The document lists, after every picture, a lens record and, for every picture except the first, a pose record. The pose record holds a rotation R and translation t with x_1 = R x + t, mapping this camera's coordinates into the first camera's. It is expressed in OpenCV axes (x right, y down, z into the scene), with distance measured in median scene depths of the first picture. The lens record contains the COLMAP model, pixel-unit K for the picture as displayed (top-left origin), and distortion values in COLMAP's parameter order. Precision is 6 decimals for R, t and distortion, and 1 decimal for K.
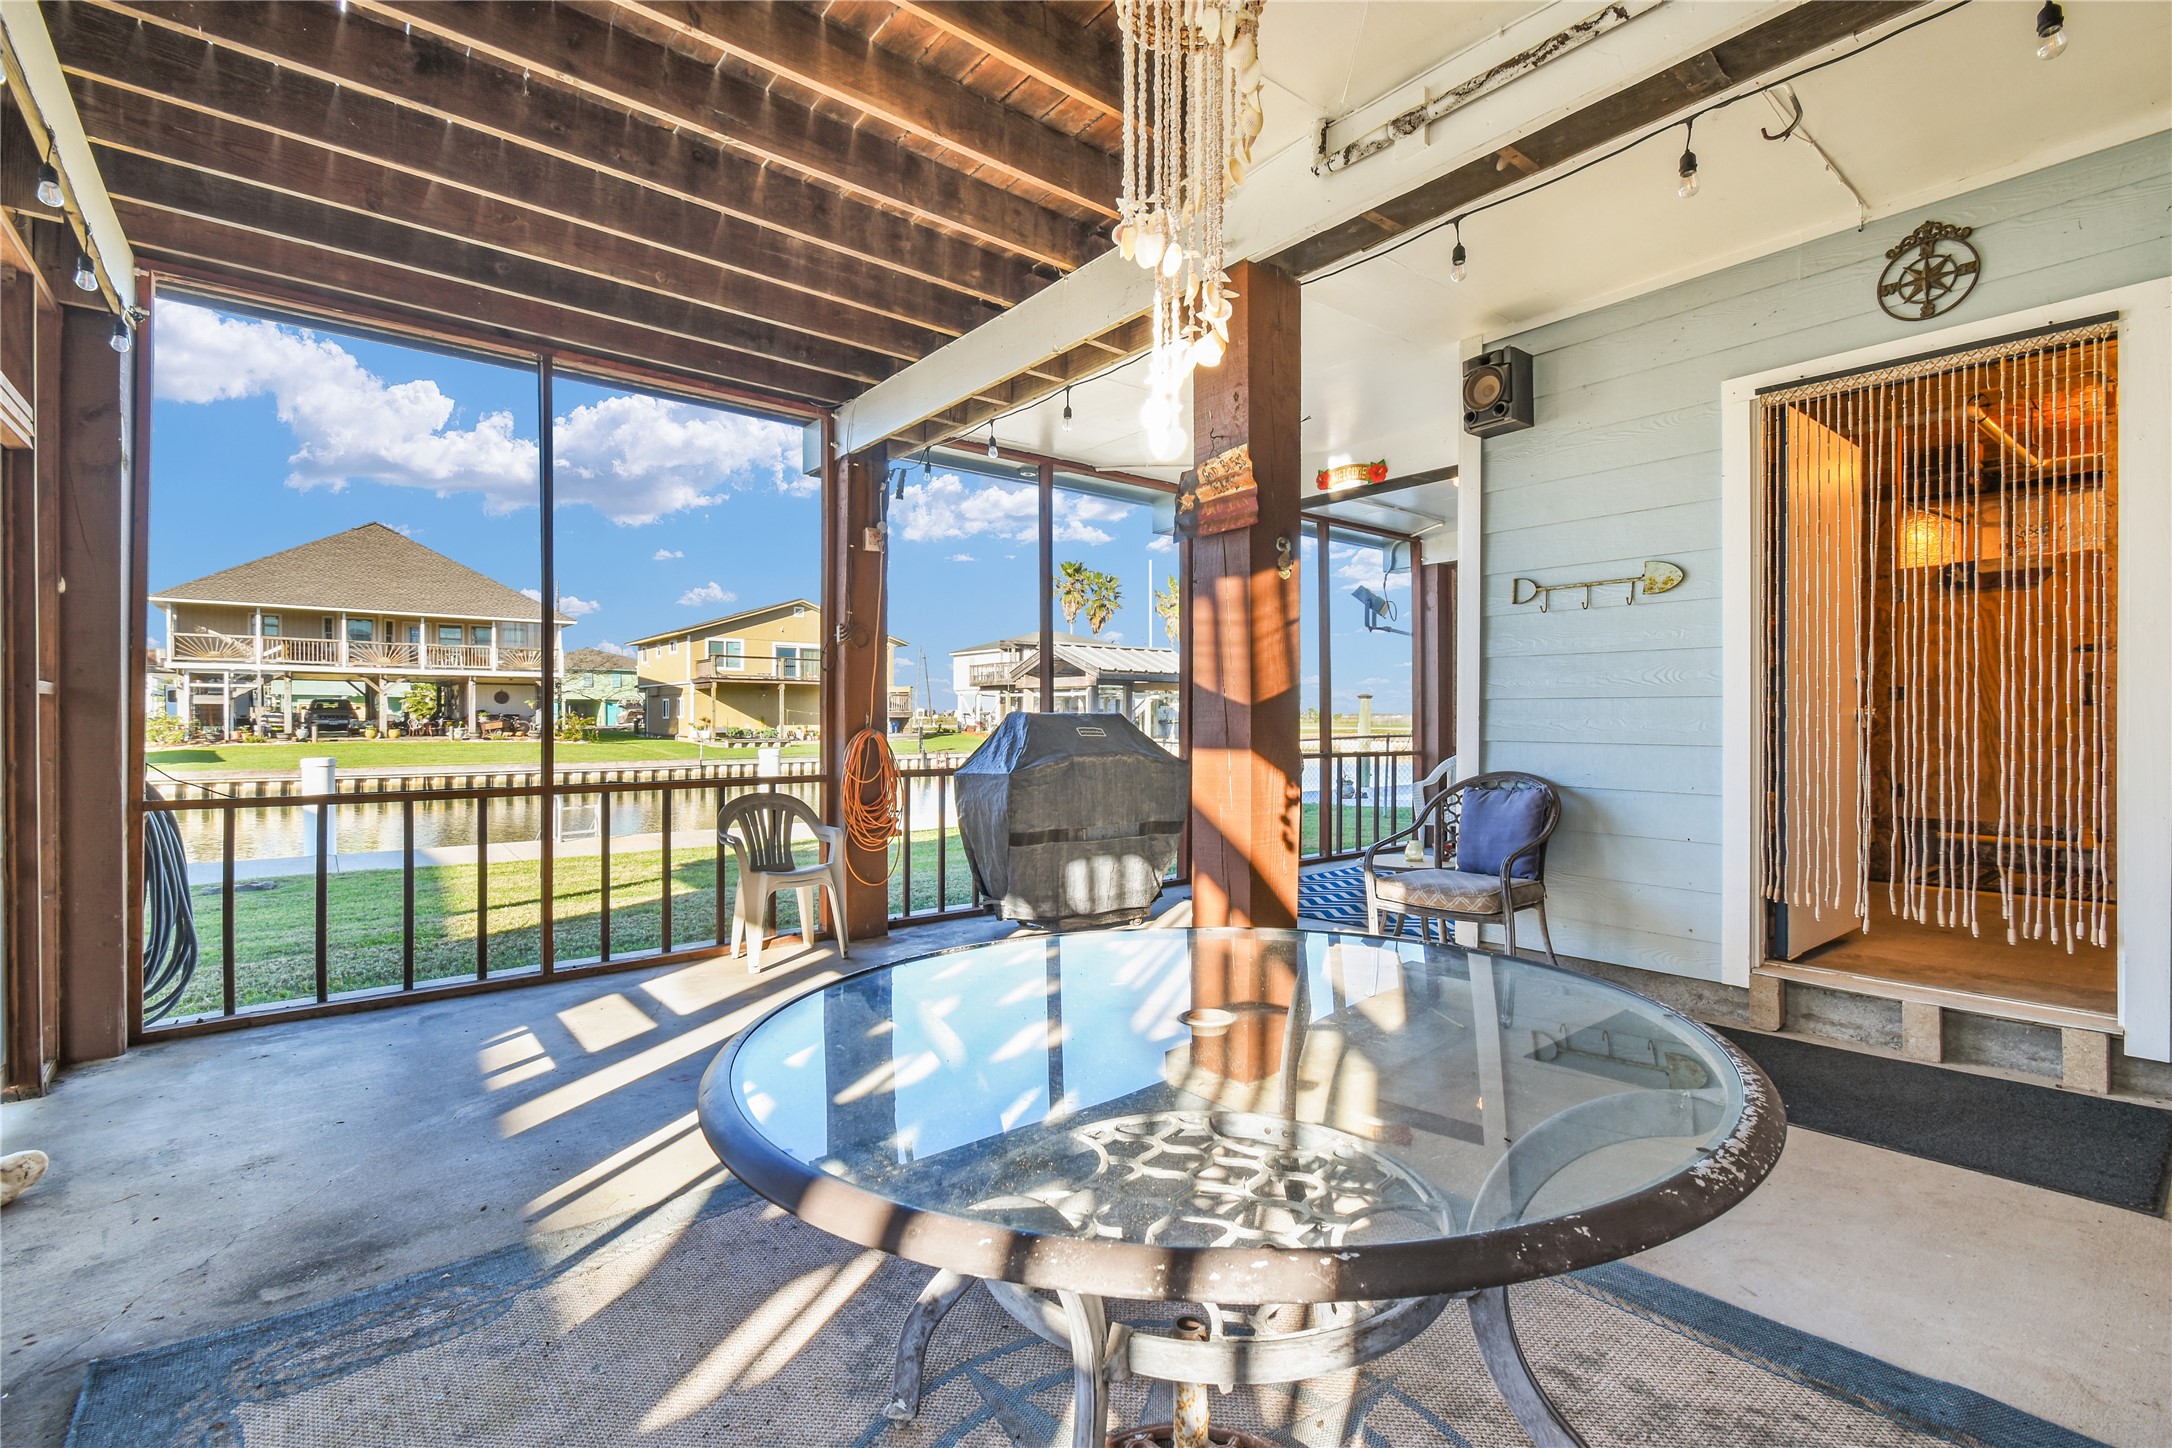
lens RADIAL K [[988.1, 0, 1086.7], [0, 988.1, 713.0], [0, 0, 1]] dist [0.004782, -0.002854]
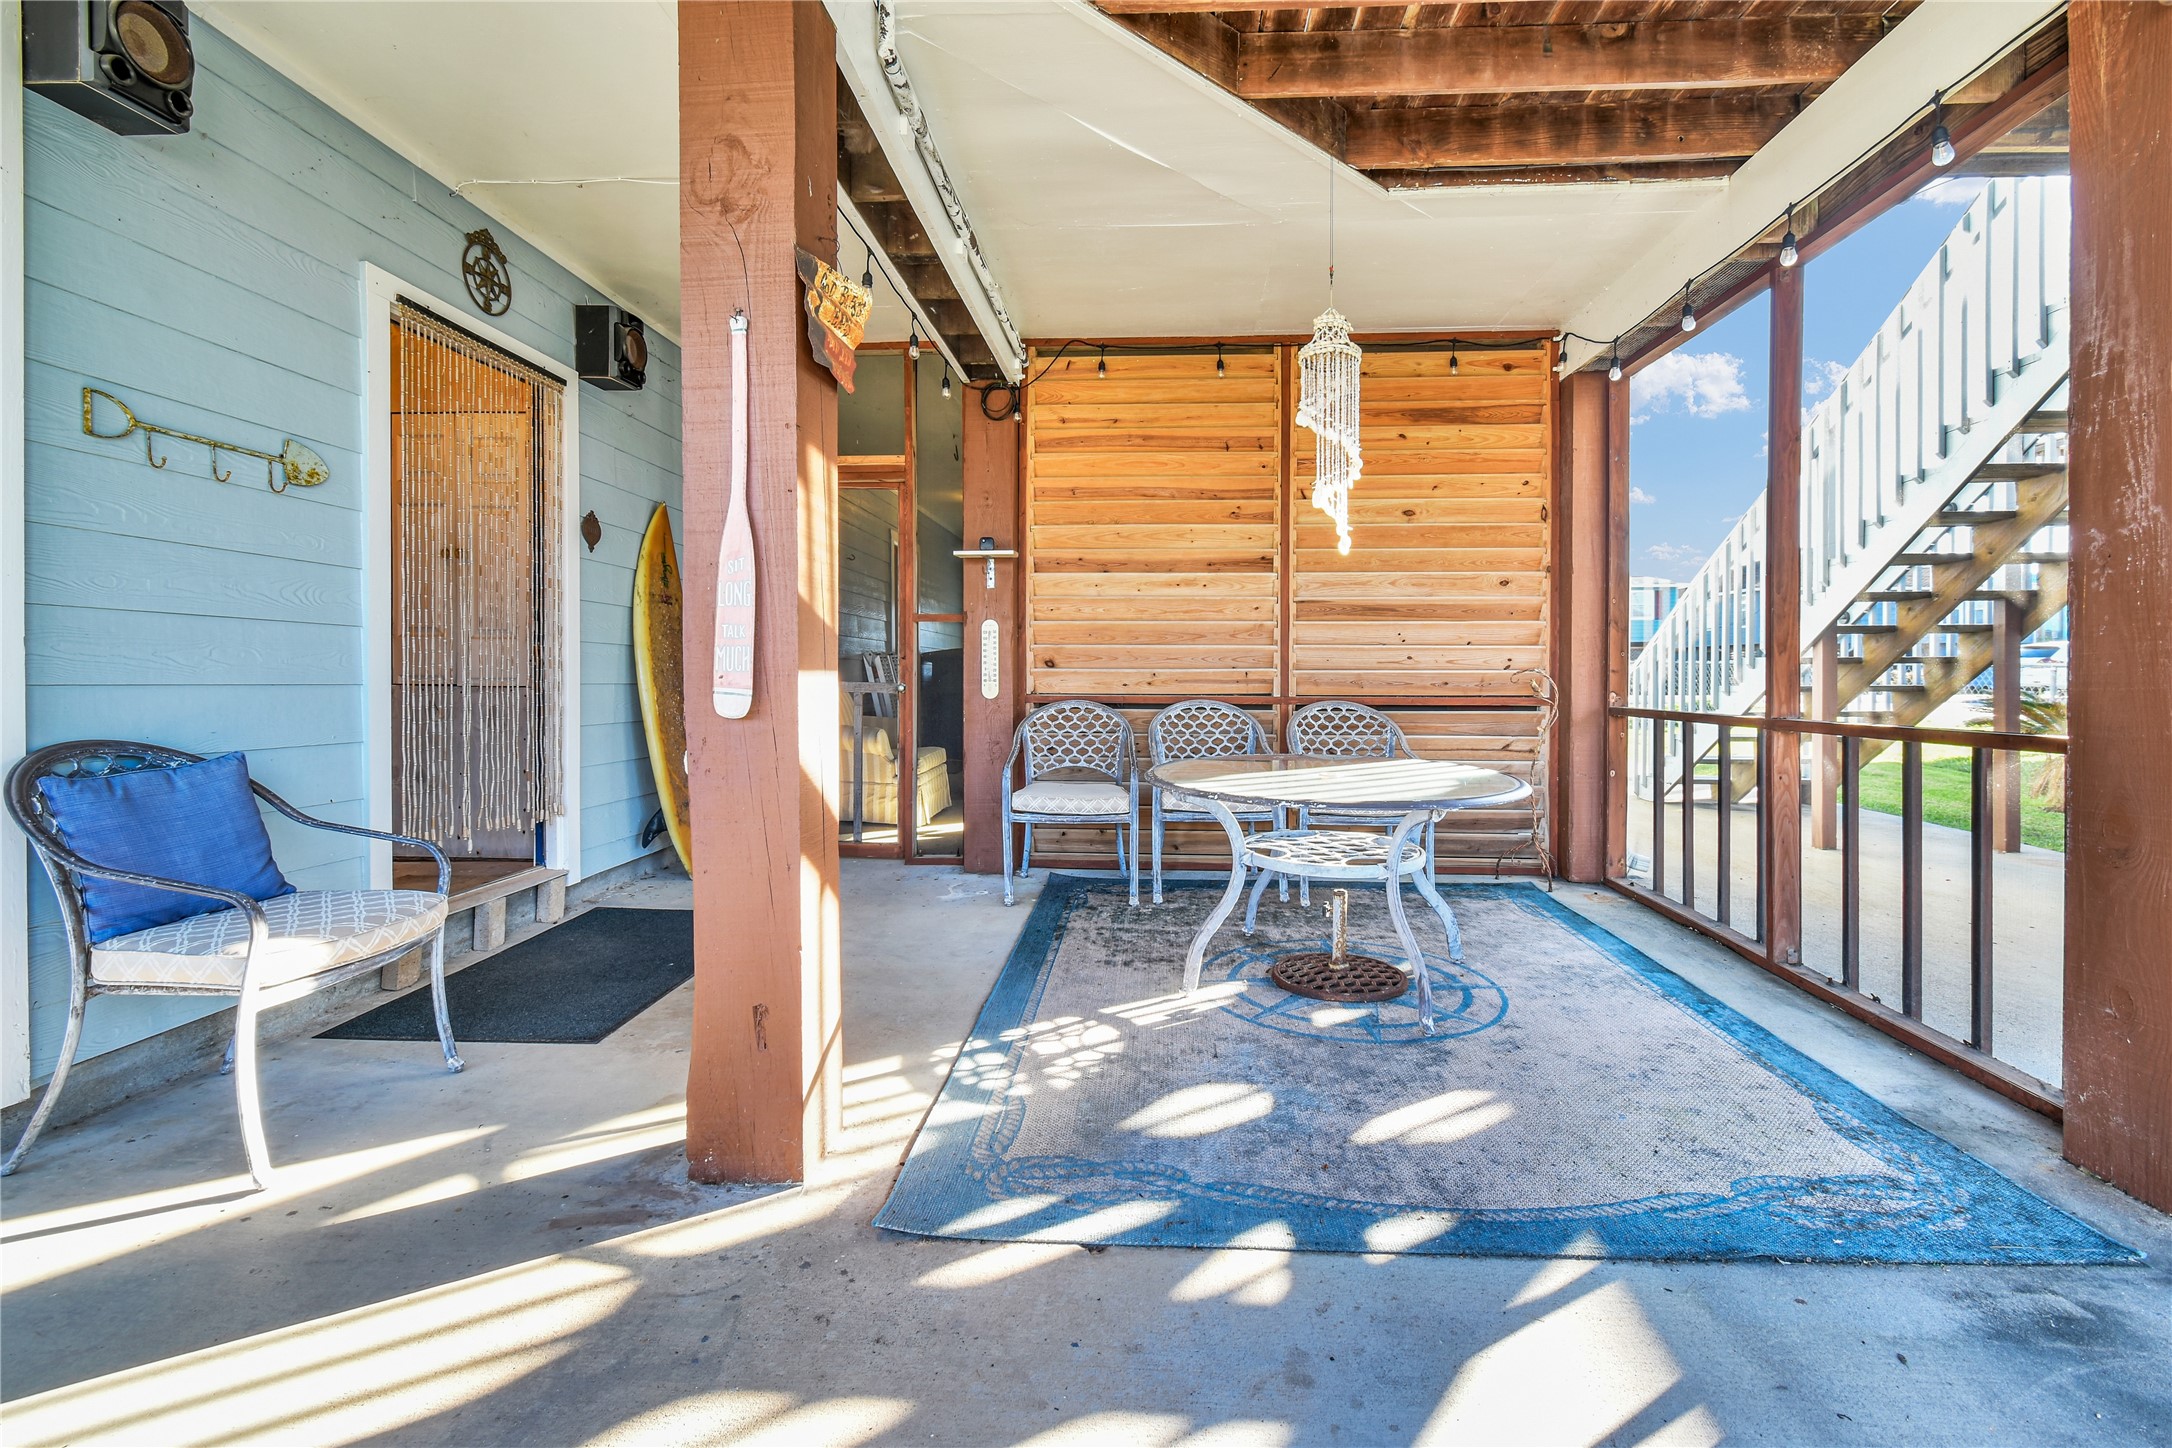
lens RADIAL K [[996.3, 0, 1122.9], [0, 996.3, 679.3], [0, 0, 1]] dist [-0.003653, -0.000261]
pose [[-0.752041, -0.003171, 0.659109, -0.344569], [-0.008510, 0.999952, -0.004899, 0.022390], [-0.659061, -0.009293, -0.752032, 0.982062]]
